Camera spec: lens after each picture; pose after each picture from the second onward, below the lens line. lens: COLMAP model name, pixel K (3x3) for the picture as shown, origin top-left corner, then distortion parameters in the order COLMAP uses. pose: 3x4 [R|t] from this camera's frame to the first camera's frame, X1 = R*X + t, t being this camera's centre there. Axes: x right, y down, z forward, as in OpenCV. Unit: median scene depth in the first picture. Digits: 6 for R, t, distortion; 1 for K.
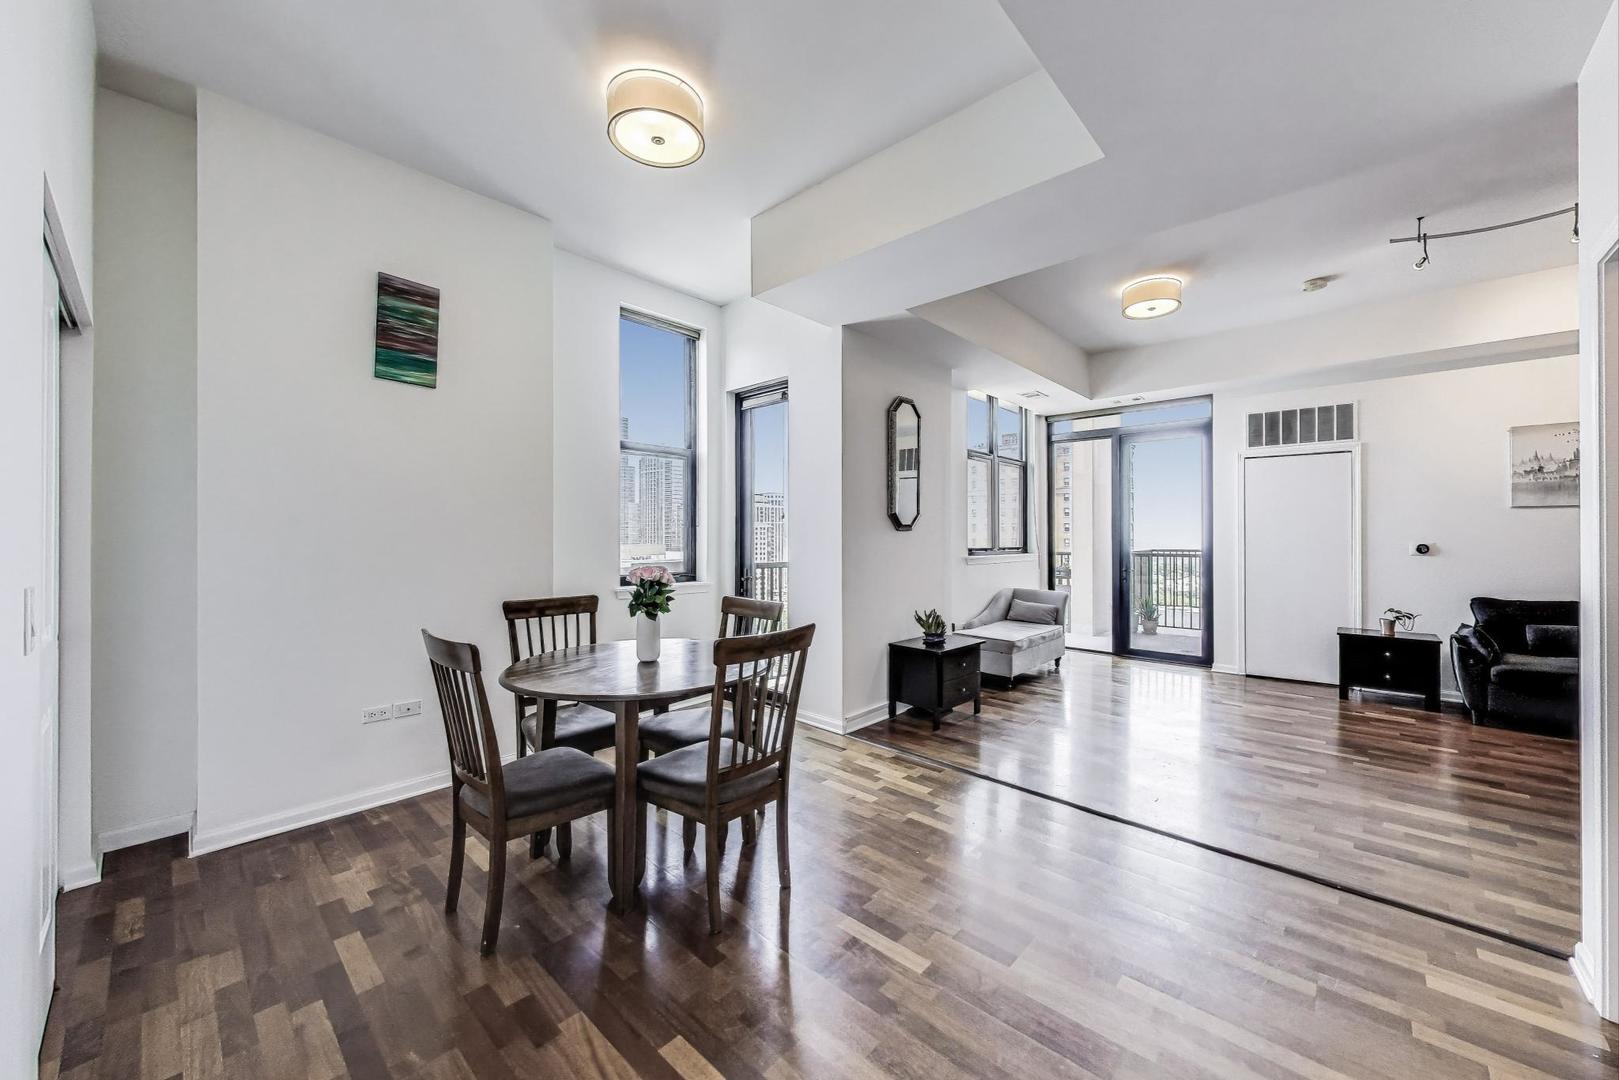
lens RADIAL K [[600.8, 0, 838.4], [0, 600.8, 532.9], [0, 0, 1]] dist [-0.001896, -0.000376]
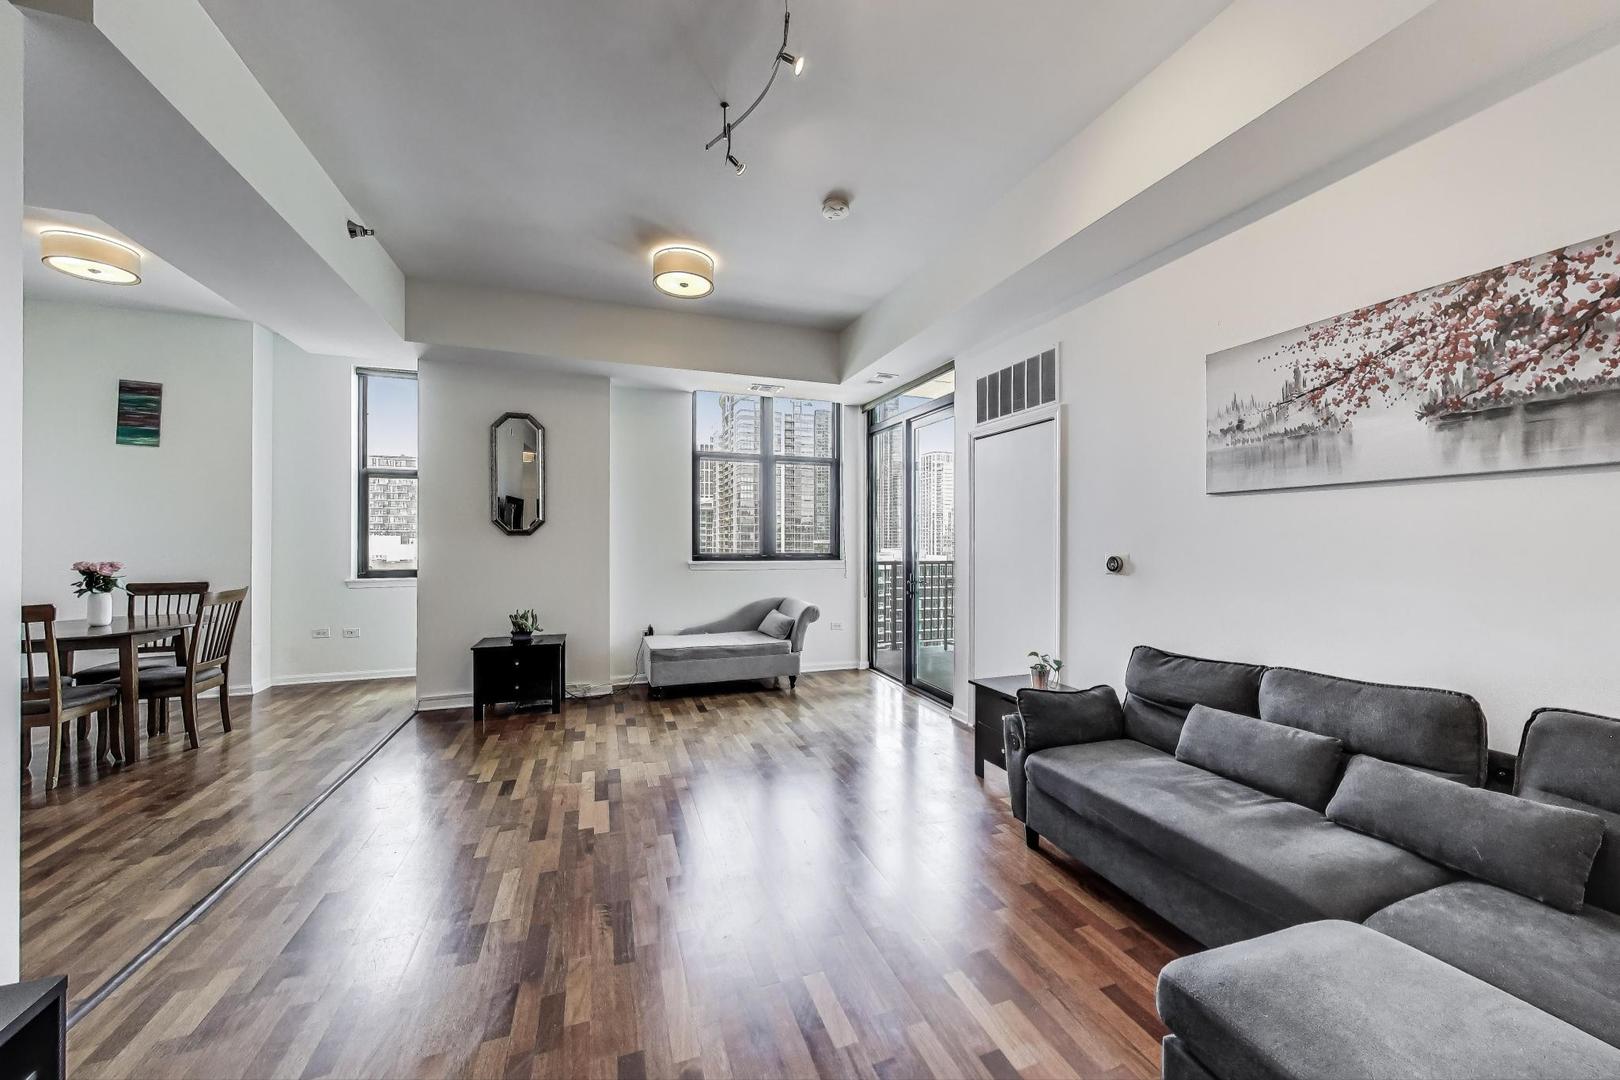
lens RADIAL K [[585.8, 0, 807.7], [0, 585.8, 540.5], [0, 0, 1]] dist [0.001864, -0.000880]
pose [[0.875961, 0.002434, -0.482376, 1.026656], [0.000701, 0.999980, 0.006319, -0.002479], [0.482381, -0.005873, 0.875942, 0.311685]]
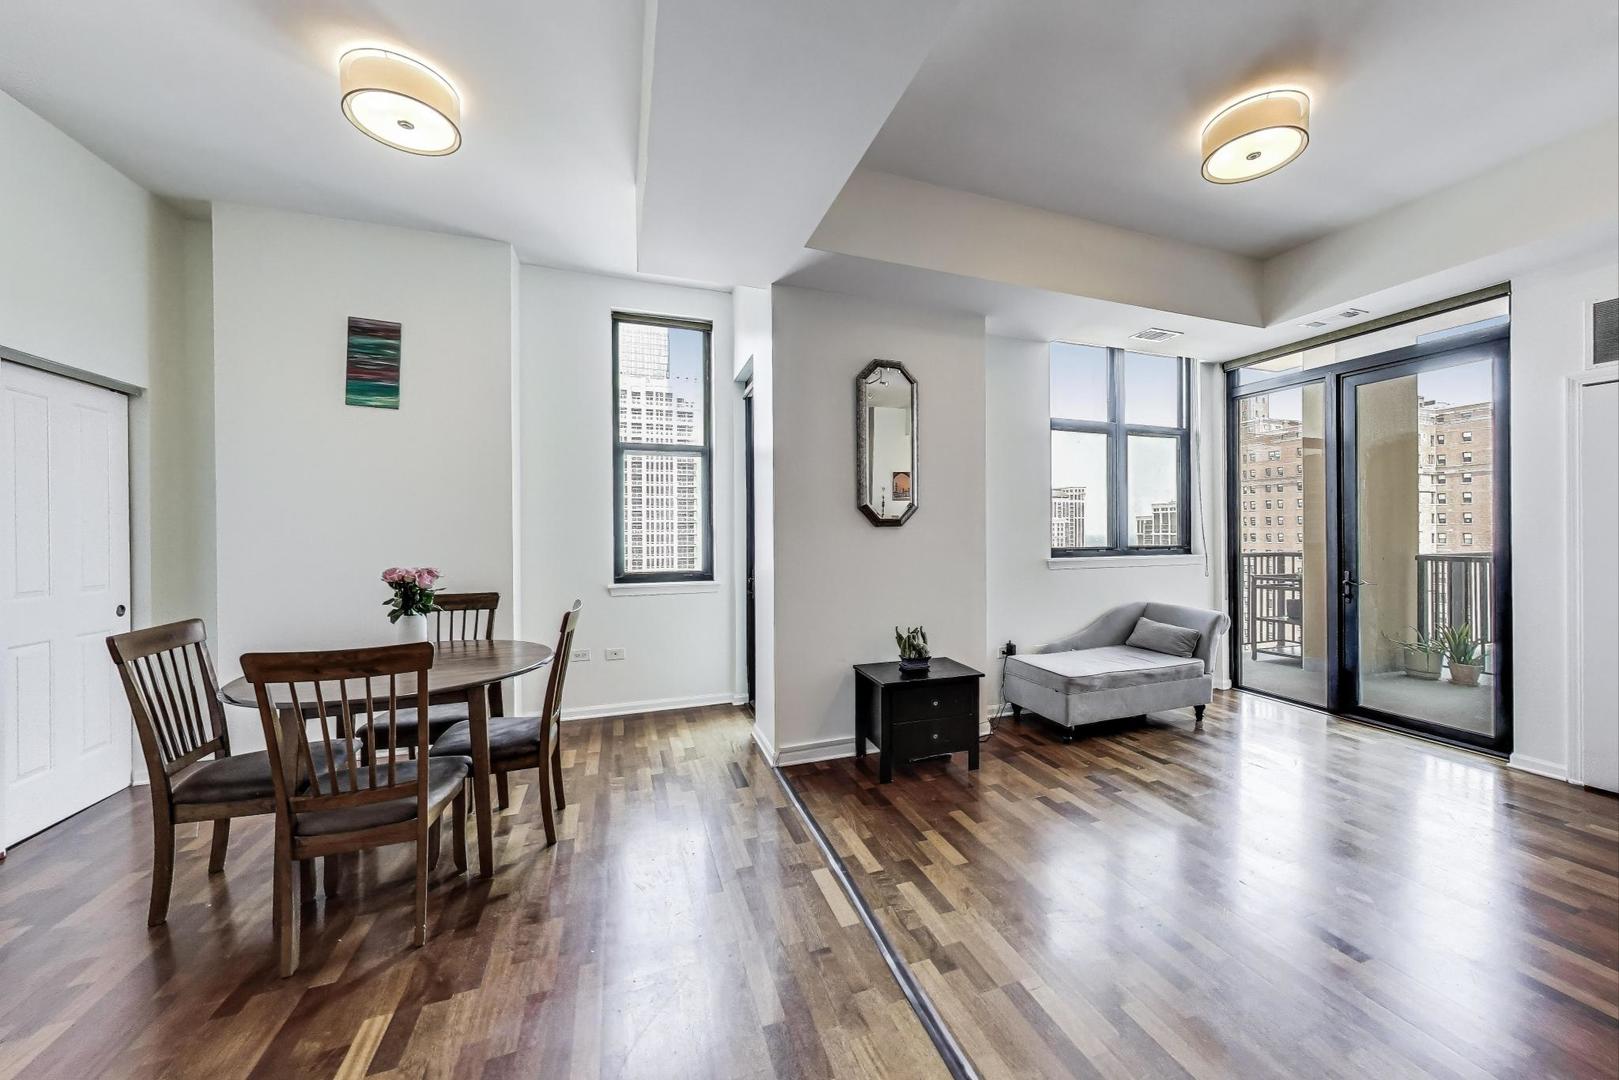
lens RADIAL K [[580.8, 0, 842.5], [0, 580.8, 534.4], [0, 0, 1]] dist [-0.001200, -0.000238]
pose [[0.882932, -0.003316, -0.469489, 0.402822], [0.008209, 0.999931, 0.008376, -0.000339], [0.469429, -0.011250, 0.882899, 0.270224]]
